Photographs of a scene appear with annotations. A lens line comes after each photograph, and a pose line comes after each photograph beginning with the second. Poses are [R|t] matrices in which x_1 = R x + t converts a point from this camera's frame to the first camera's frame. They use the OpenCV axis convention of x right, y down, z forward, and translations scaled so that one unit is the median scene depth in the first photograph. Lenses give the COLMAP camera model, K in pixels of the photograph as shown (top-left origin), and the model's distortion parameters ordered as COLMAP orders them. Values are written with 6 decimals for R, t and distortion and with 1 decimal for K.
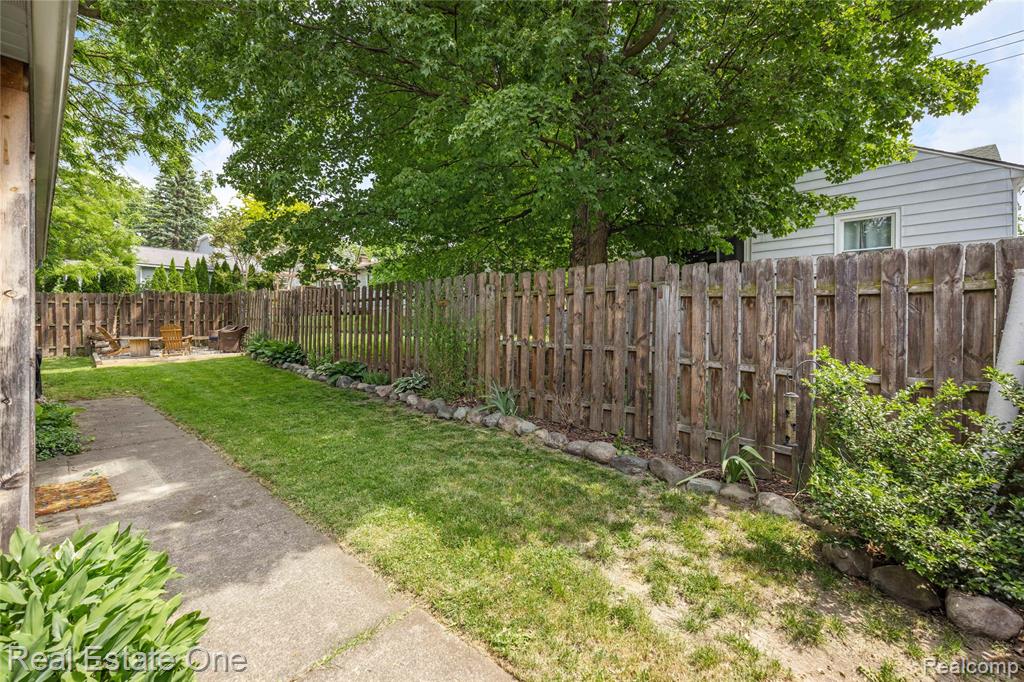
lens RADIAL K [[425.2, 0, 500.4], [0, 425.2, 327.6], [0, 0, 1]] dist [-0.006855, 0.001896]
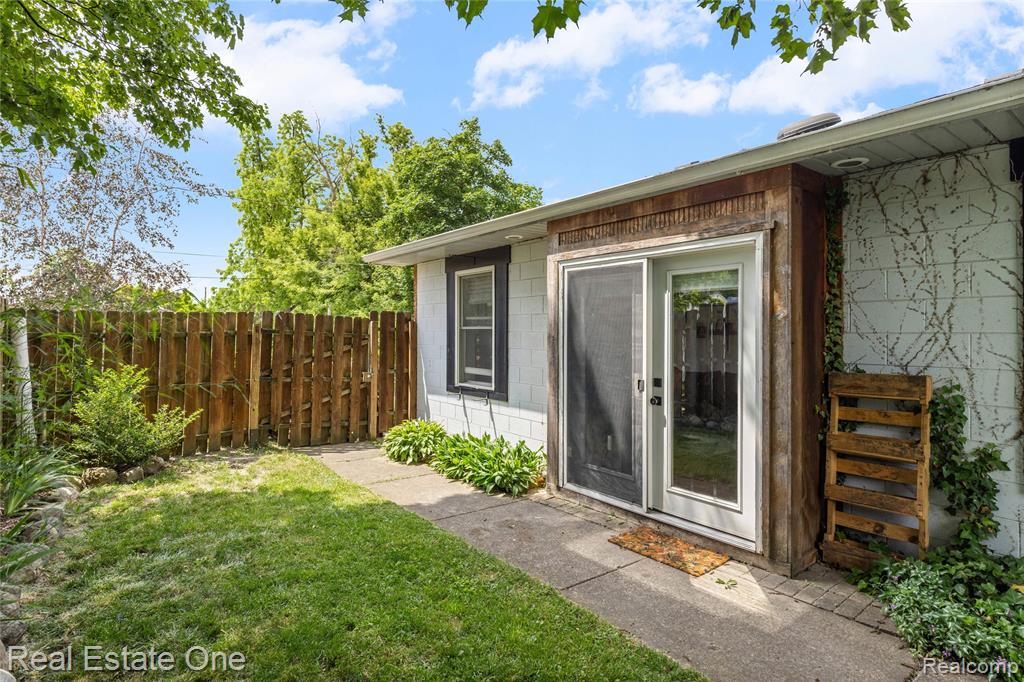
lens RADIAL K [[538.9, 0, 521.4], [0, 538.9, 332.0], [0, 0, 1]] dist [0.000649, 0.000873]
pose [[-0.988542, -0.007557, 0.150758, -0.157821], [-0.007516, 0.999971, 0.000842, -0.014013], [-0.150760, -0.000301, -0.988570, 0.401078]]
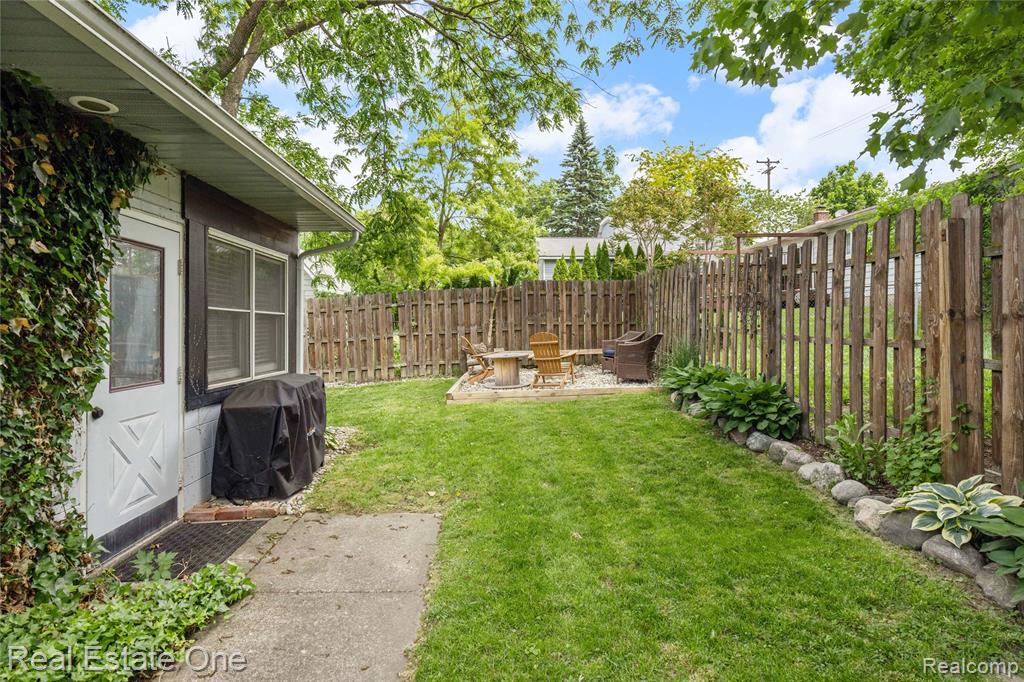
lens RADIAL K [[554.4, 0, 511.1], [0, 554.4, 331.2], [0, 0, 1]] dist [0.006500, 0.000480]
pose [[0.706879, -0.003588, -0.707326, -0.179472], [0.010072, 0.999937, 0.004993, -0.009195], [0.707263, -0.010654, 0.706870, 0.285042]]
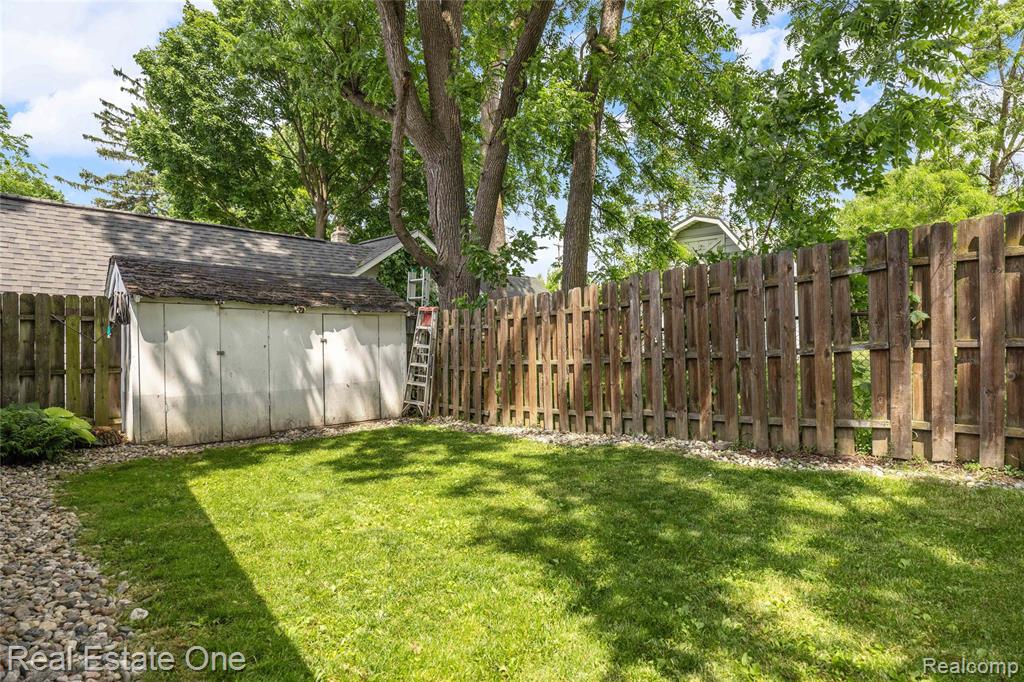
lens RADIAL K [[538.9, 0, 510.0], [0, 538.9, 342.6], [0, 0, 1]] dist [0.000649, 0.000873]
pose [[-0.060209, 0.007277, -0.998159, -0.495964], [-0.004050, 0.999963, 0.007535, -0.005636], [0.998178, 0.004496, -0.060178, 0.517162]]
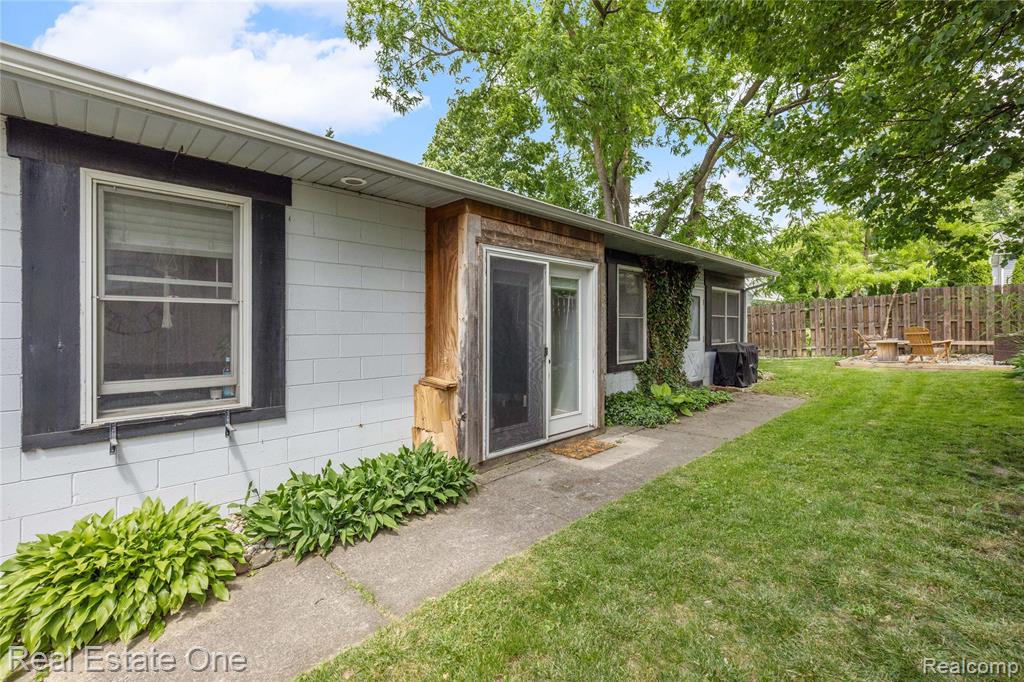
lens RADIAL K [[425.2, 0, 518.0], [0, 425.2, 324.1], [0, 0, 1]] dist [-0.006855, 0.001896]
pose [[-0.057006, -0.010698, -0.998317, 0.090544], [0.004728, 0.999928, -0.010985, -0.004629], [0.998363, -0.005346, -0.056951, 0.153713]]
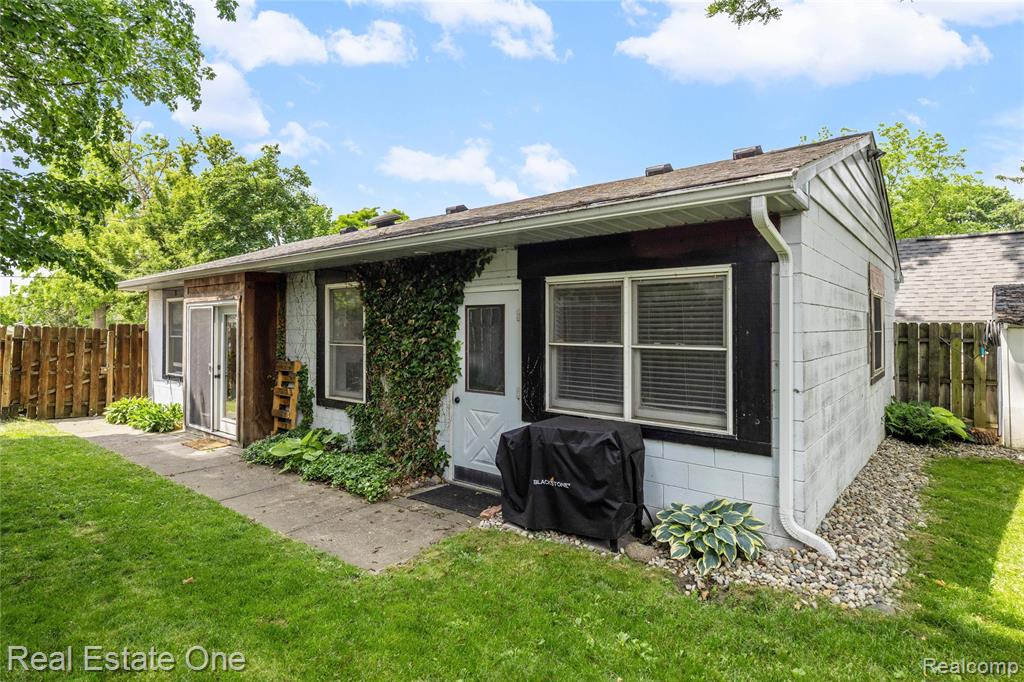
lens RADIAL K [[538.9, 0, 508.2], [0, 538.9, 316.5], [0, 0, 1]] dist [0.000649, 0.000873]
pose [[-0.998201, -0.005734, -0.059682, -0.414887], [-0.004475, 0.999765, -0.021213, -0.028362], [0.059790, -0.020908, -0.997992, 0.658096]]
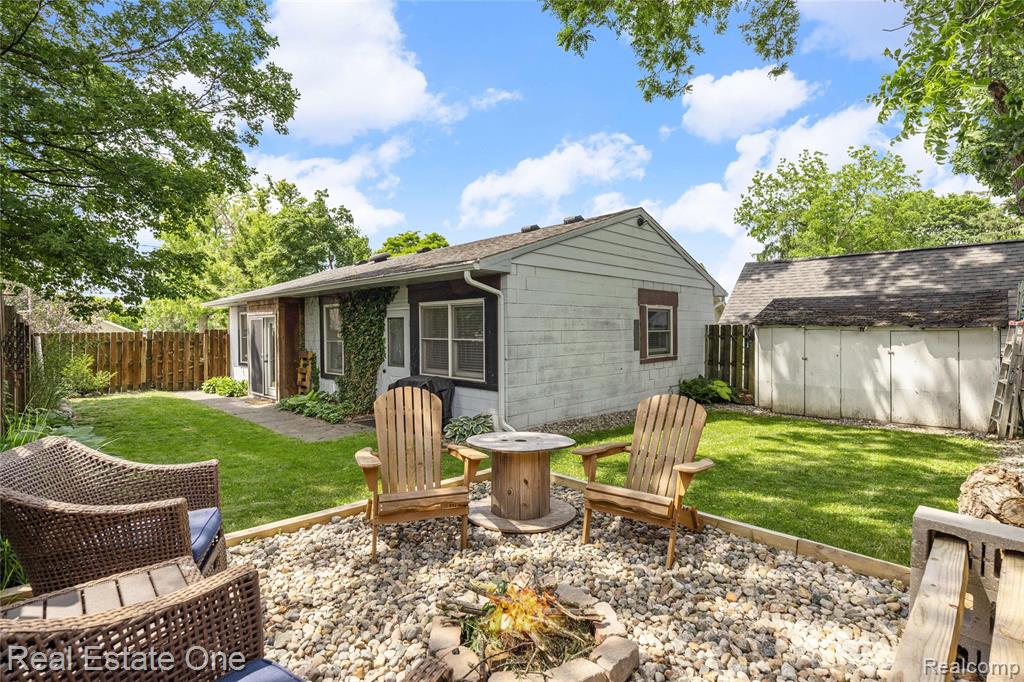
lens RADIAL K [[482.1, 0, 508.9], [0, 482.1, 334.9], [0, 0, 1]] dist [0.005502, -0.001579]
pose [[-0.999610, 0.001996, 0.027864, -0.558106], [0.002240, 0.999959, 0.008722, -0.027681], [-0.027845, 0.008781, -0.999574, 0.852915]]
